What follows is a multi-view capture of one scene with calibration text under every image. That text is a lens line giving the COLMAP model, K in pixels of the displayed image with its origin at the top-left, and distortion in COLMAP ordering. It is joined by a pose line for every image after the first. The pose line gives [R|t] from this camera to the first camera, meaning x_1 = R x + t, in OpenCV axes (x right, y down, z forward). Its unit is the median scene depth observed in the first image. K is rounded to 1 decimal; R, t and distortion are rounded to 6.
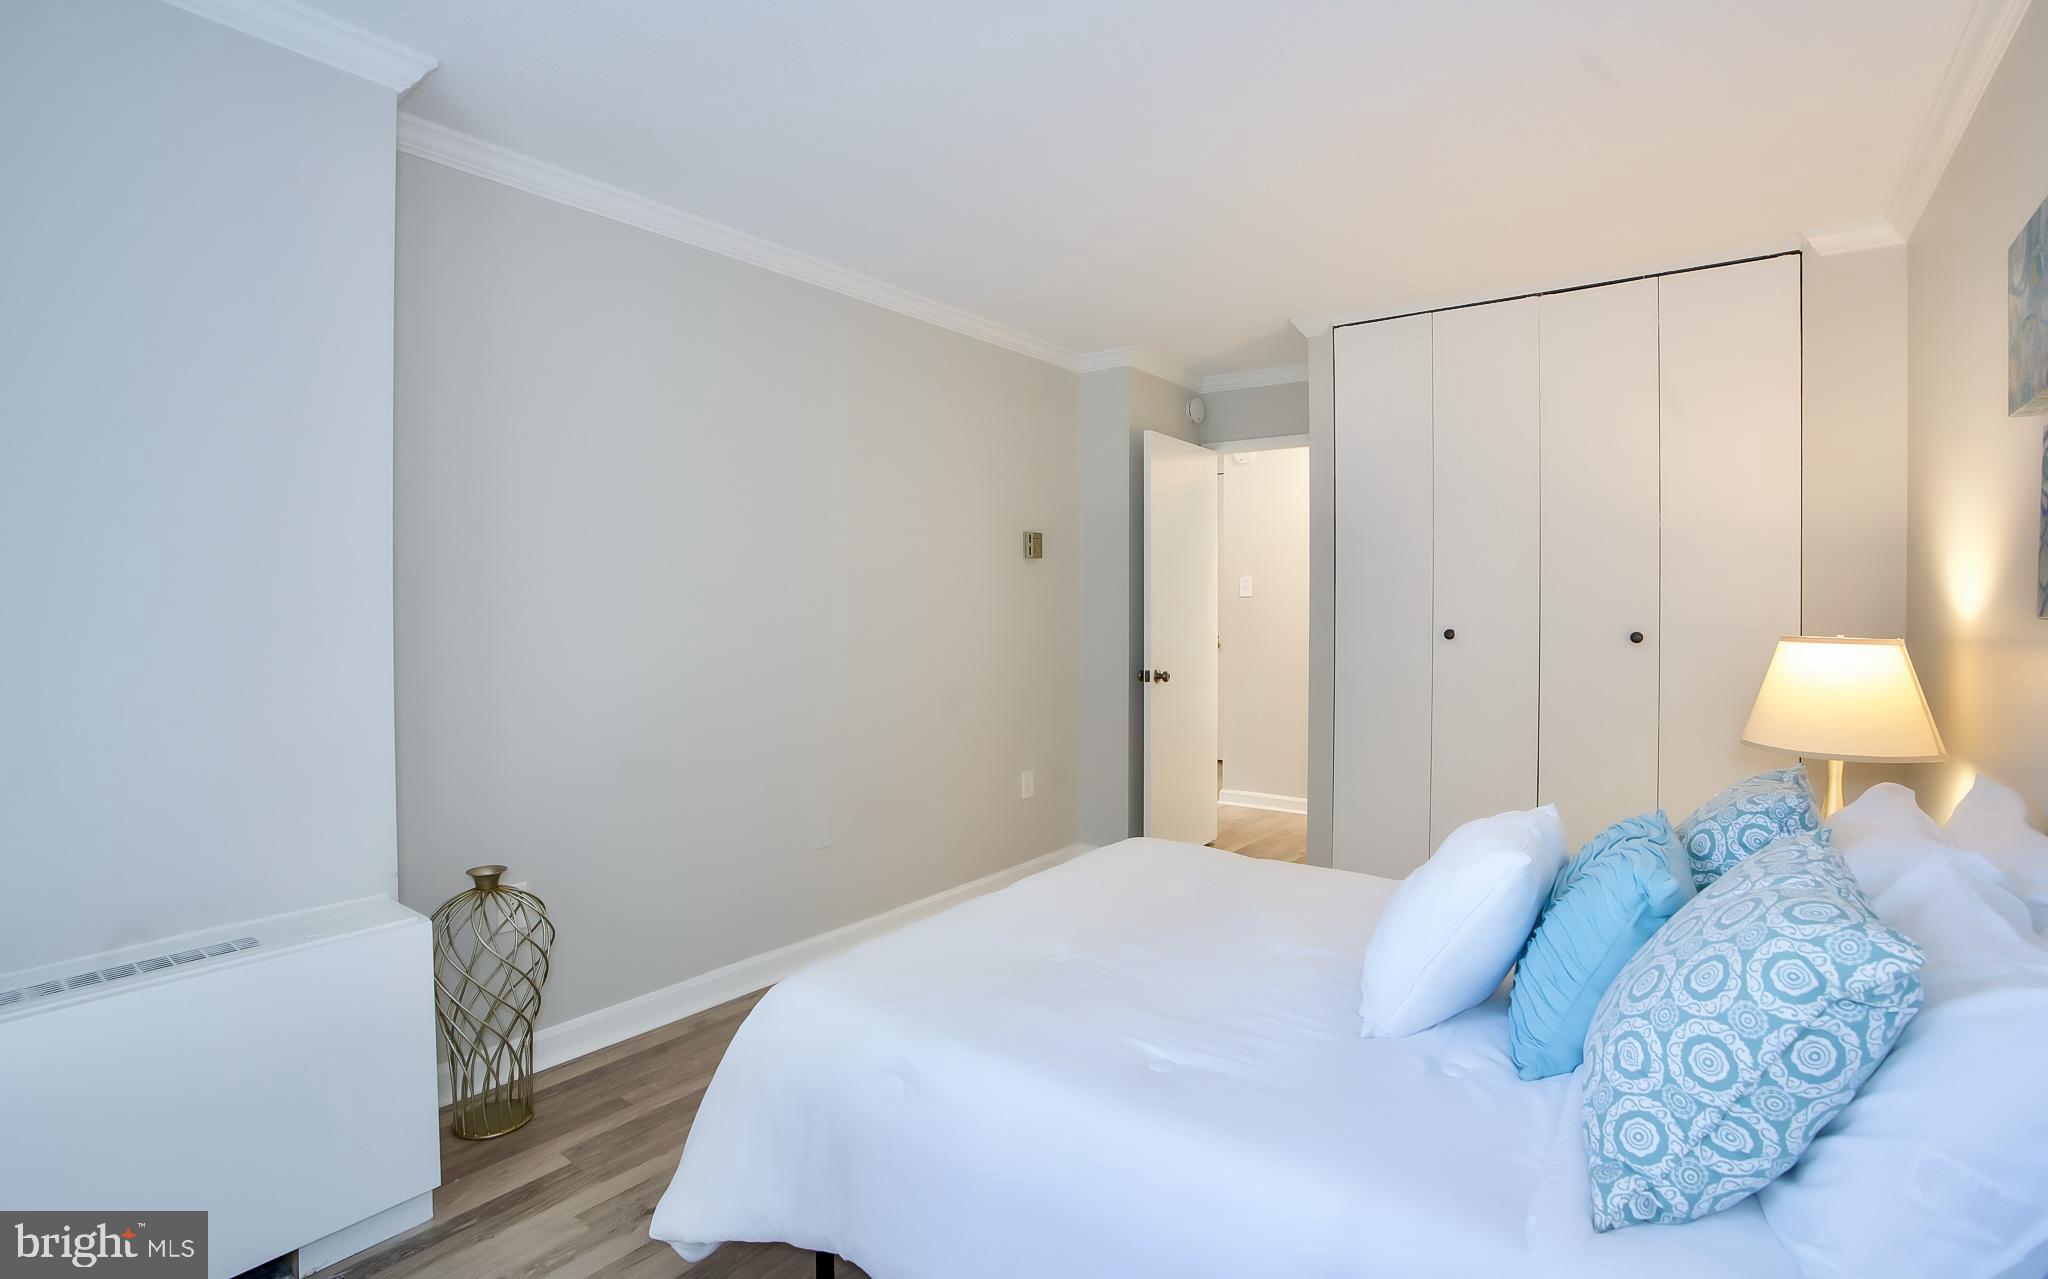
lens RADIAL K [[942.3, 0, 1052.7], [0, 942.3, 627.6], [0, 0, 1]] dist [-0.033570, 0.000735]
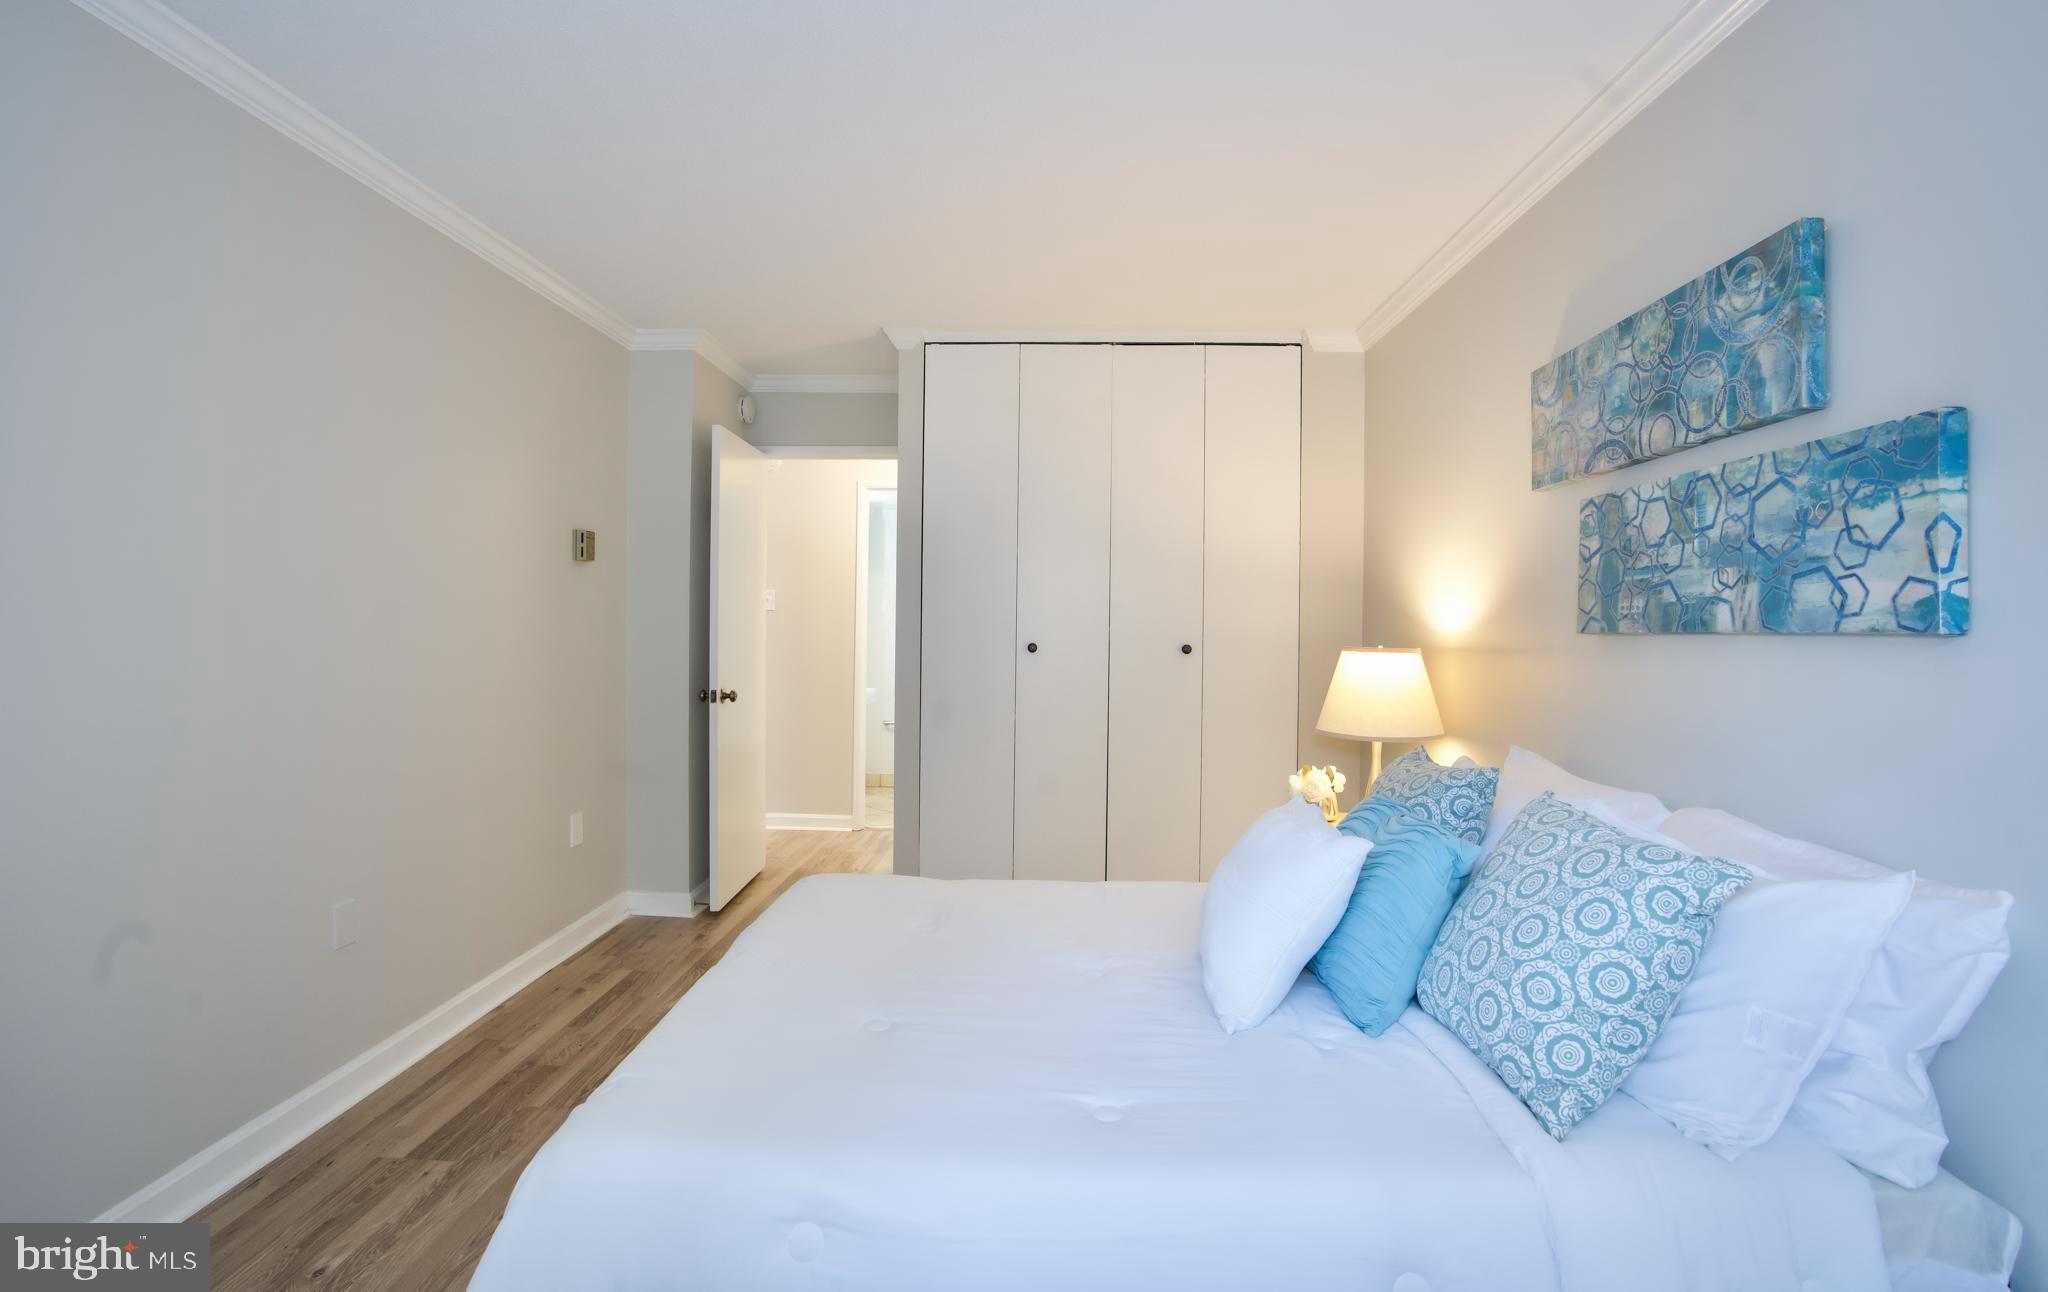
lens RADIAL K [[938.0, 0, 1024.0], [0, 938.0, 646.0], [0, 0, 1]] dist [-0.057136, 0.000313]
pose [[0.833674, -0.006333, 0.552221, -0.439575], [0.004218, 0.999978, 0.005101, -0.000602], [-0.552241, -0.001923, 0.833682, 0.273657]]
